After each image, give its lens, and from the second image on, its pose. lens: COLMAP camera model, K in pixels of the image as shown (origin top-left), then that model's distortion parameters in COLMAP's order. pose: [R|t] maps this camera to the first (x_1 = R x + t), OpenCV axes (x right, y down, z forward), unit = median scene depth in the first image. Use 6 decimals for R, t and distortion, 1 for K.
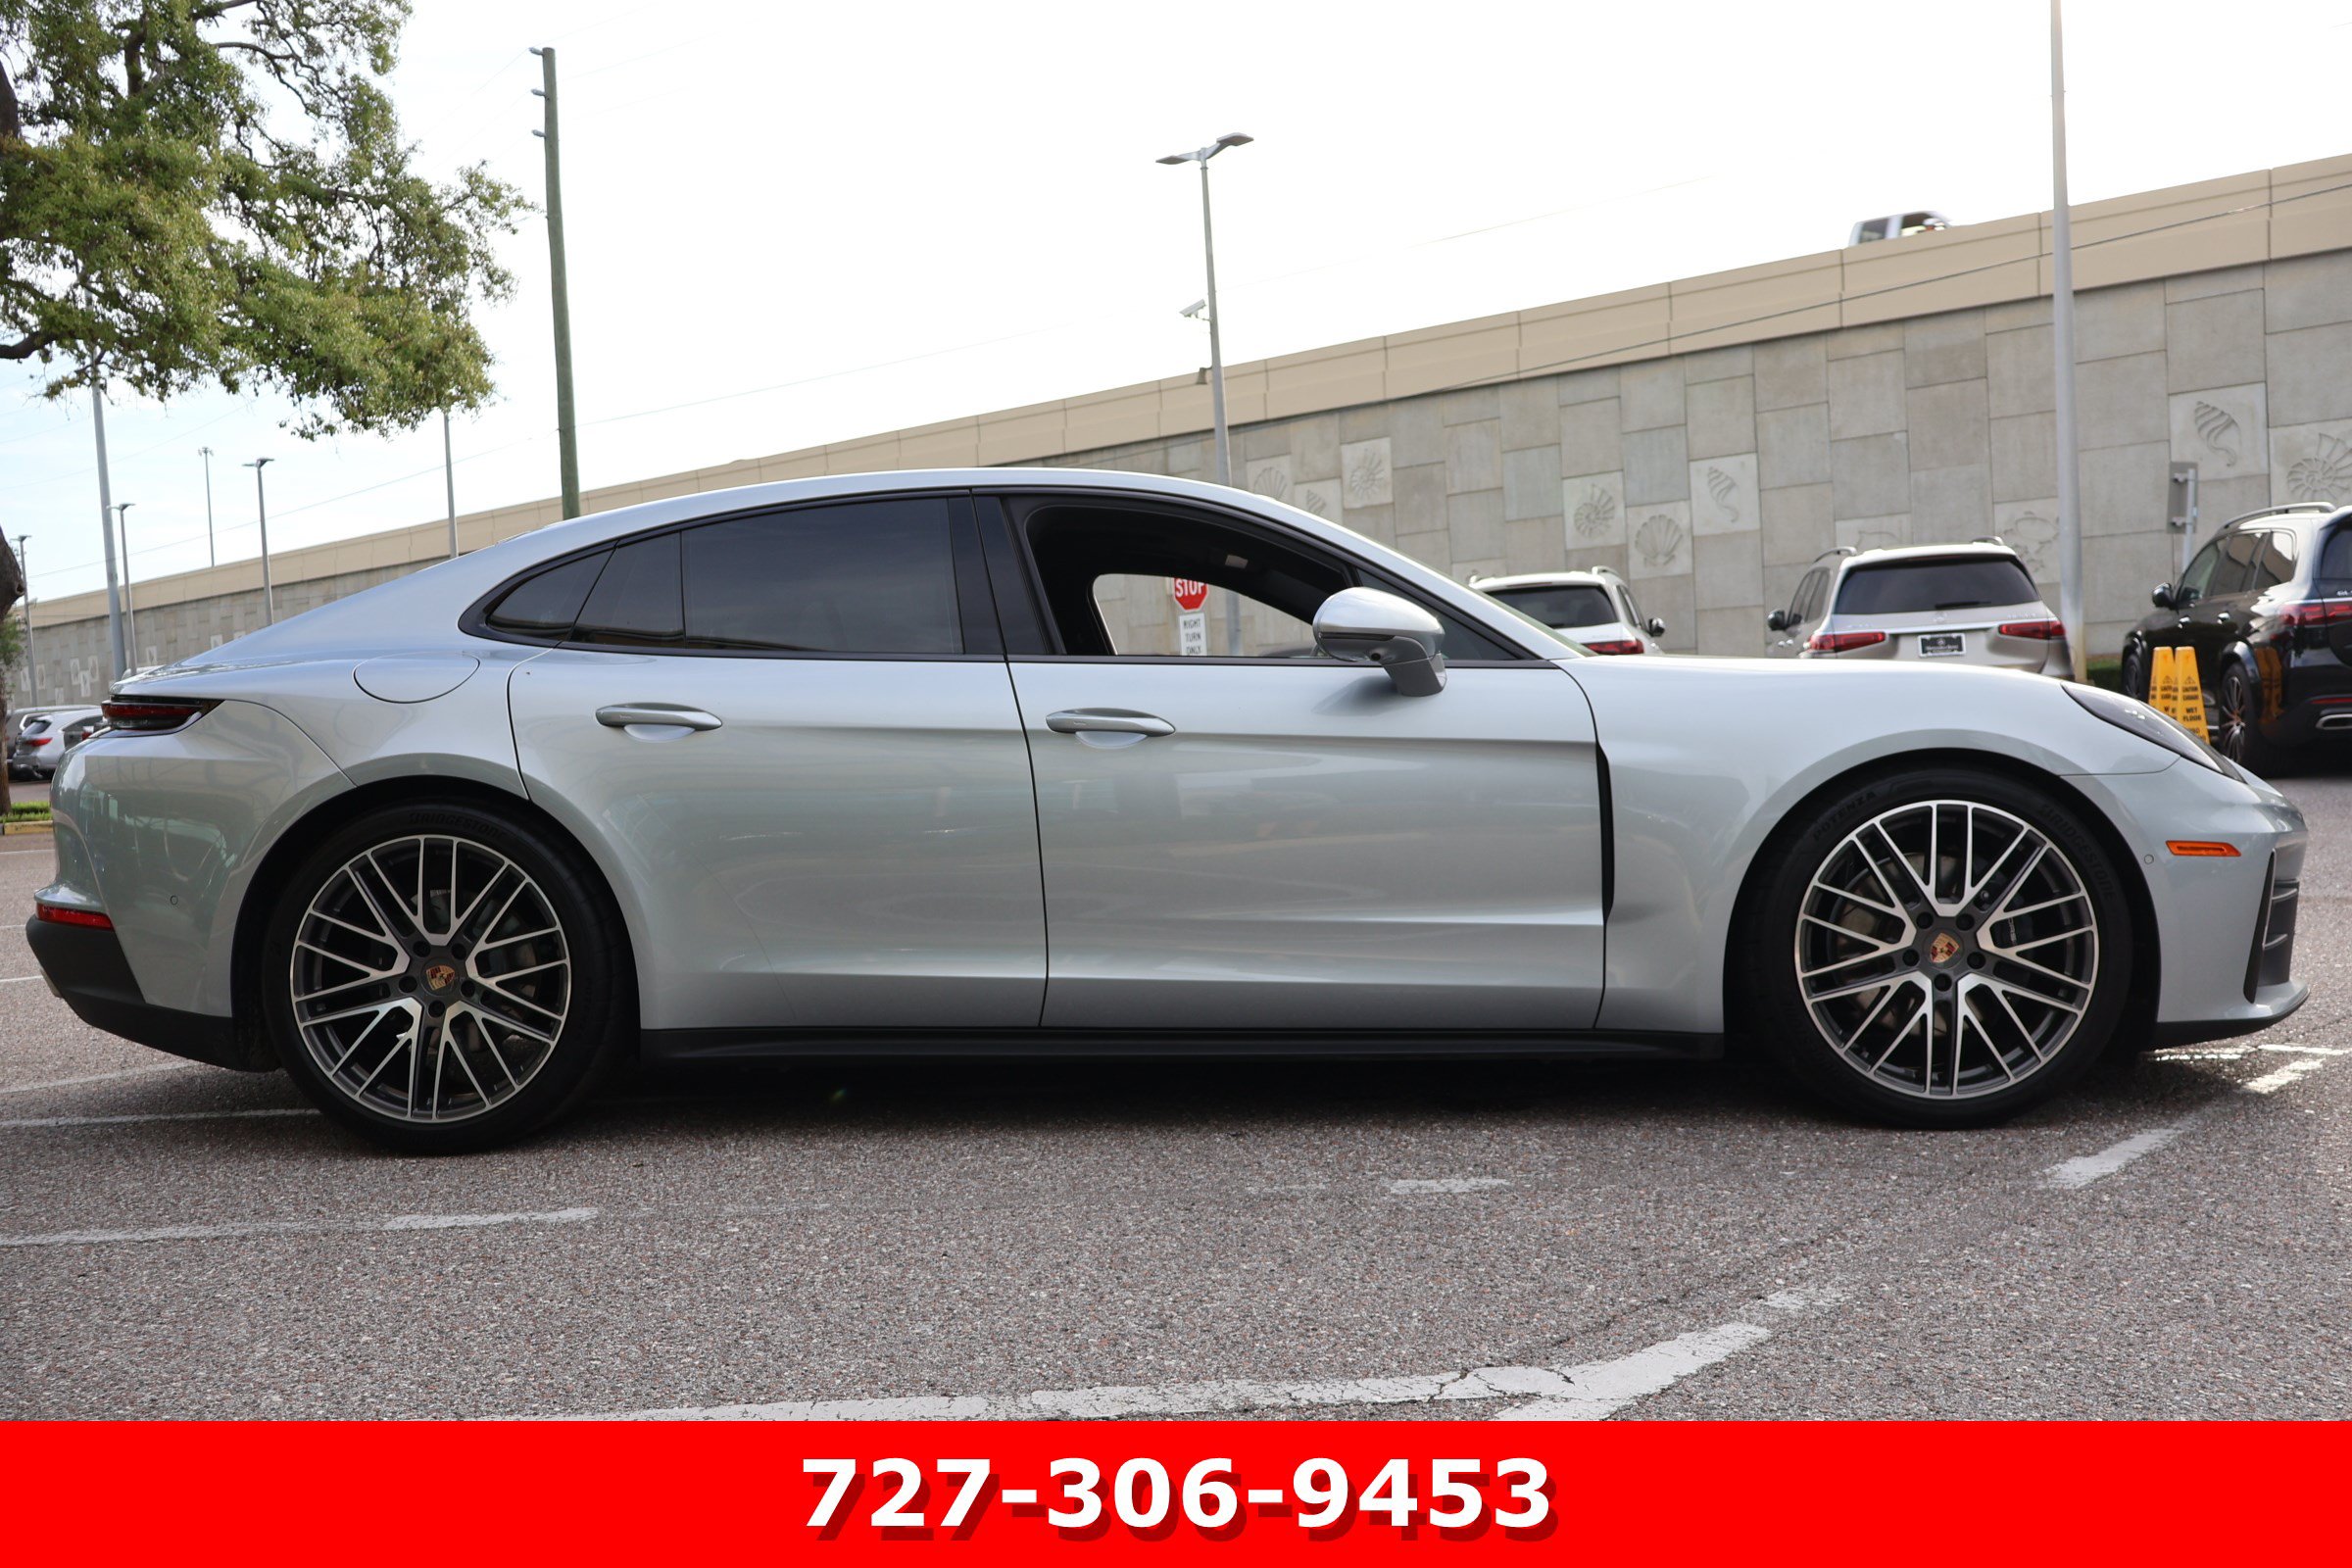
lens RADIAL K [[2021.0, 0, 1132.5], [0, 2021.0, 777.0], [0, 0, 1]] dist [-0.007067, 0.001917]
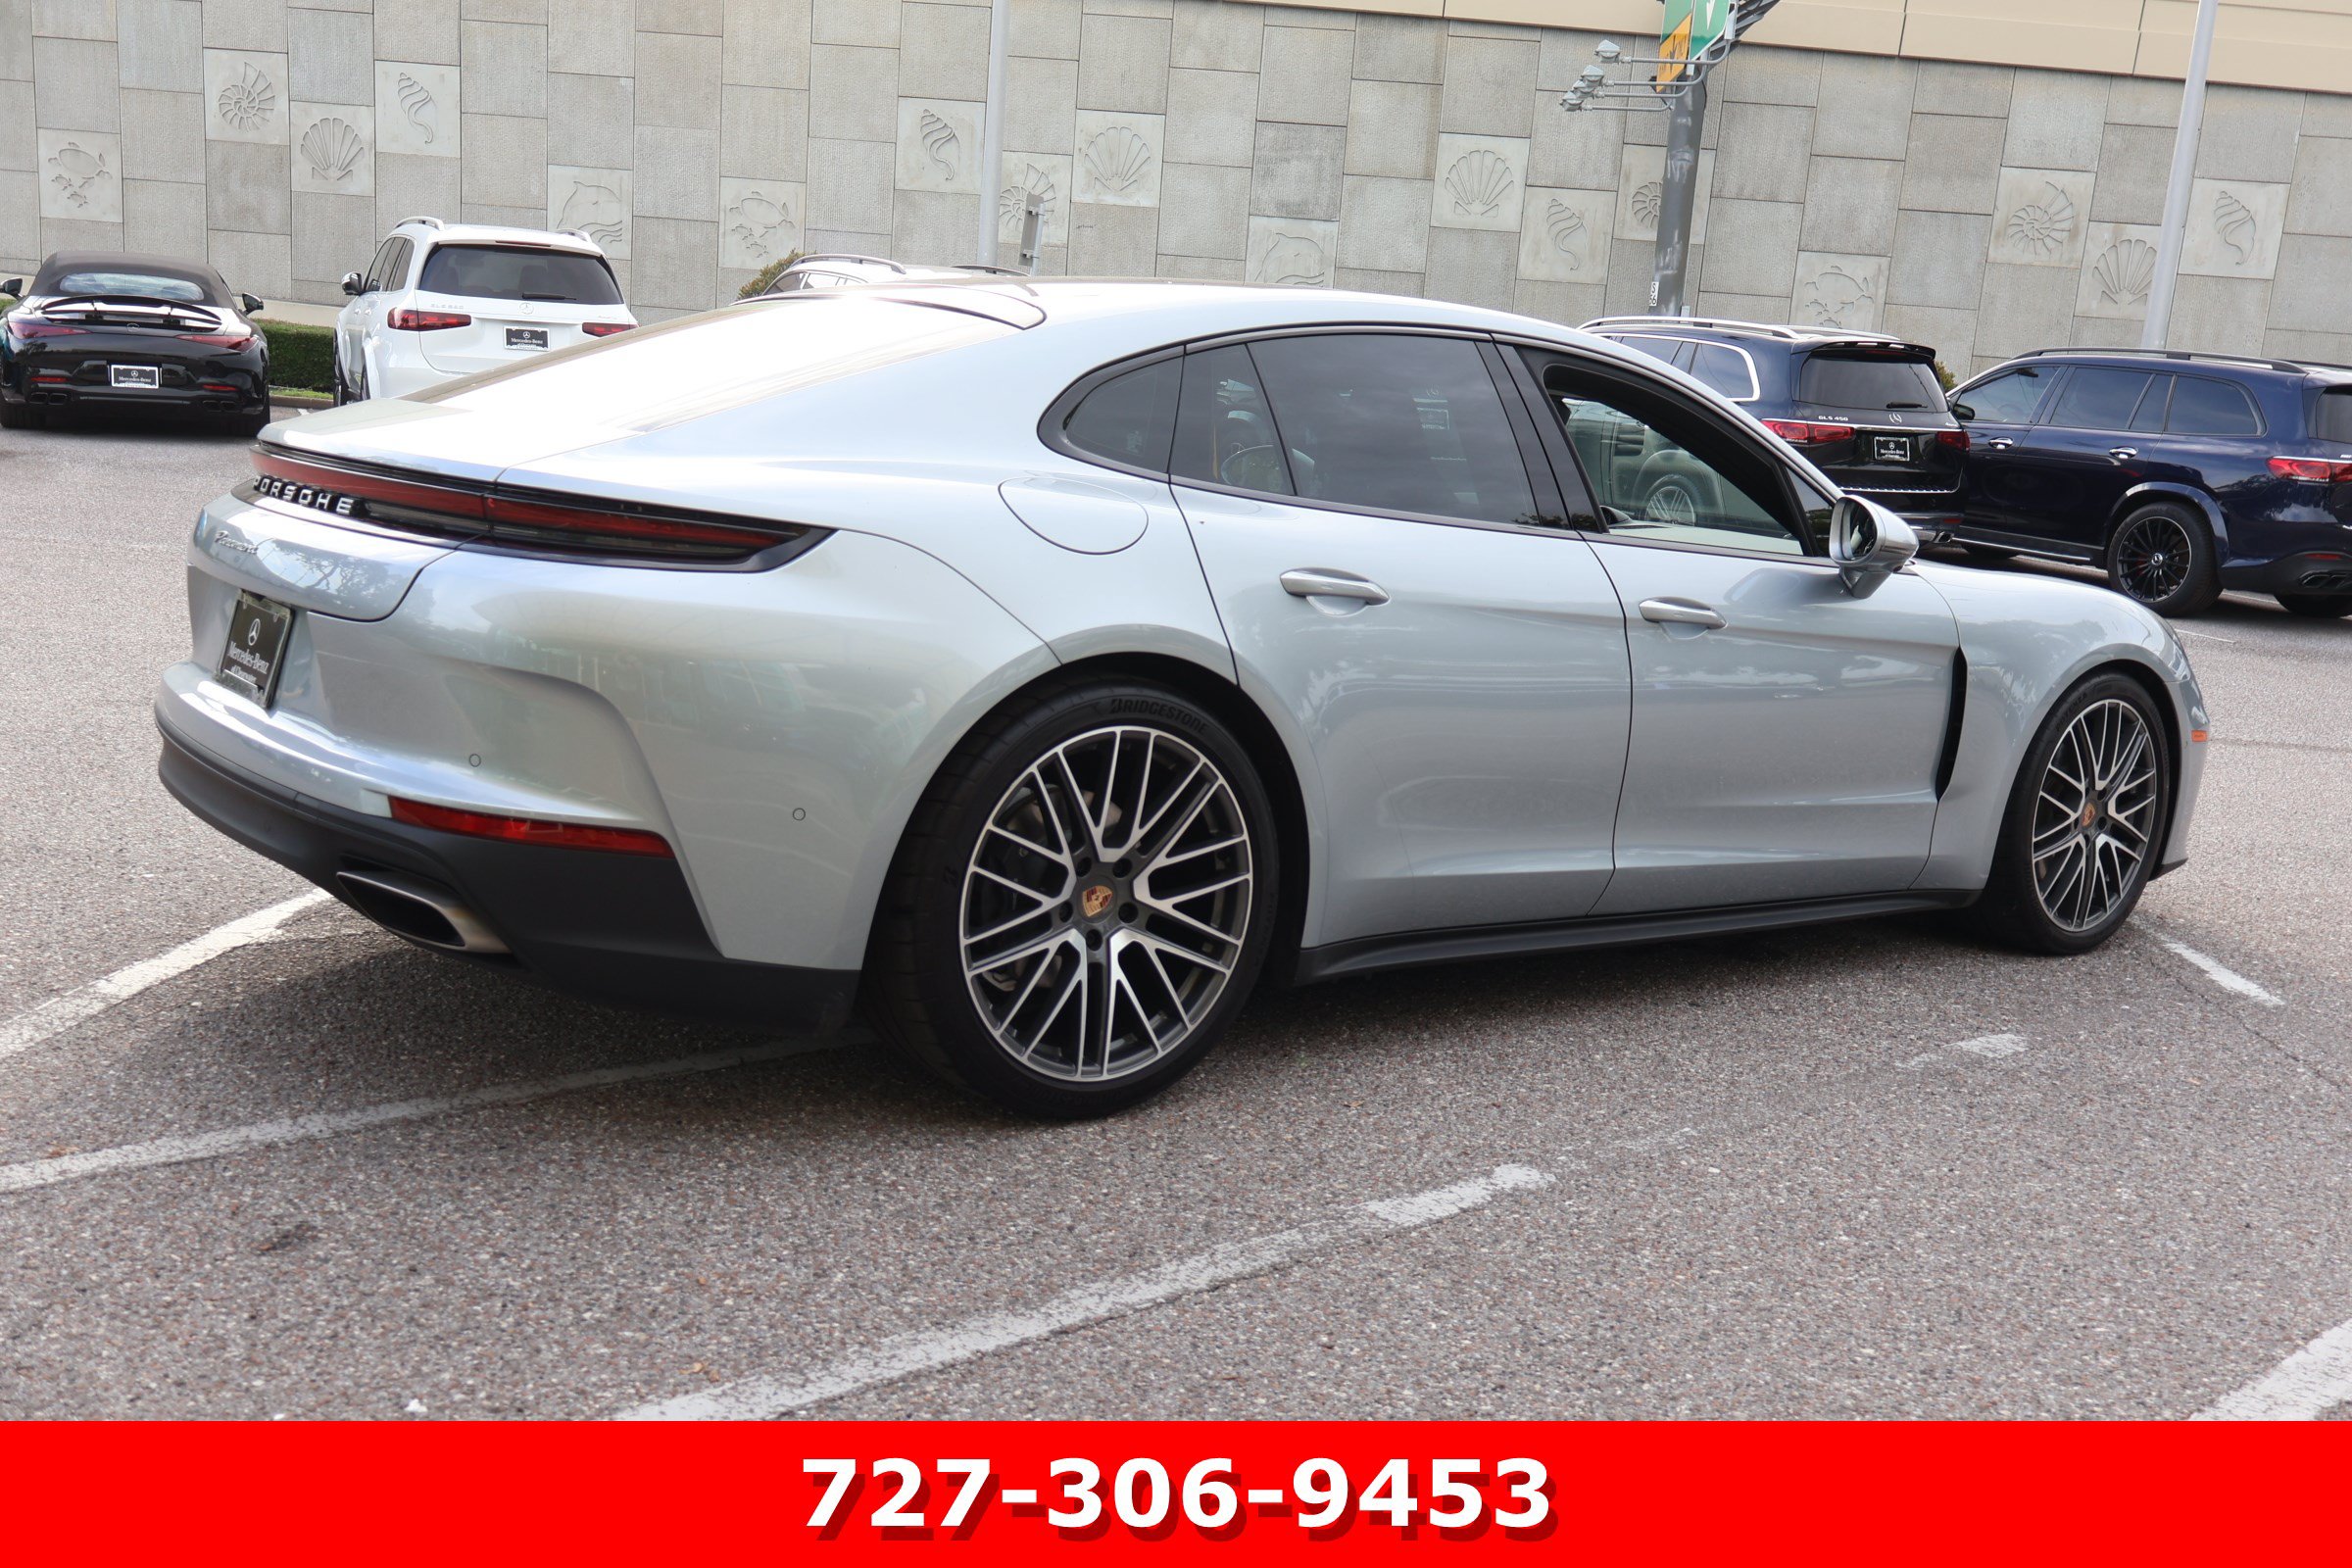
lens RADIAL K [[2229.3, 0, 1168.6], [0, 2229.3, 795.7], [0, 0, 1]] dist [0.021384, 0.000000]
pose [[0.736634, -0.028340, 0.675697, -0.146780], [-0.086908, 0.986871, 0.136136, -0.010260], [-0.670684, -0.159006, 0.724500, 0.055938]]
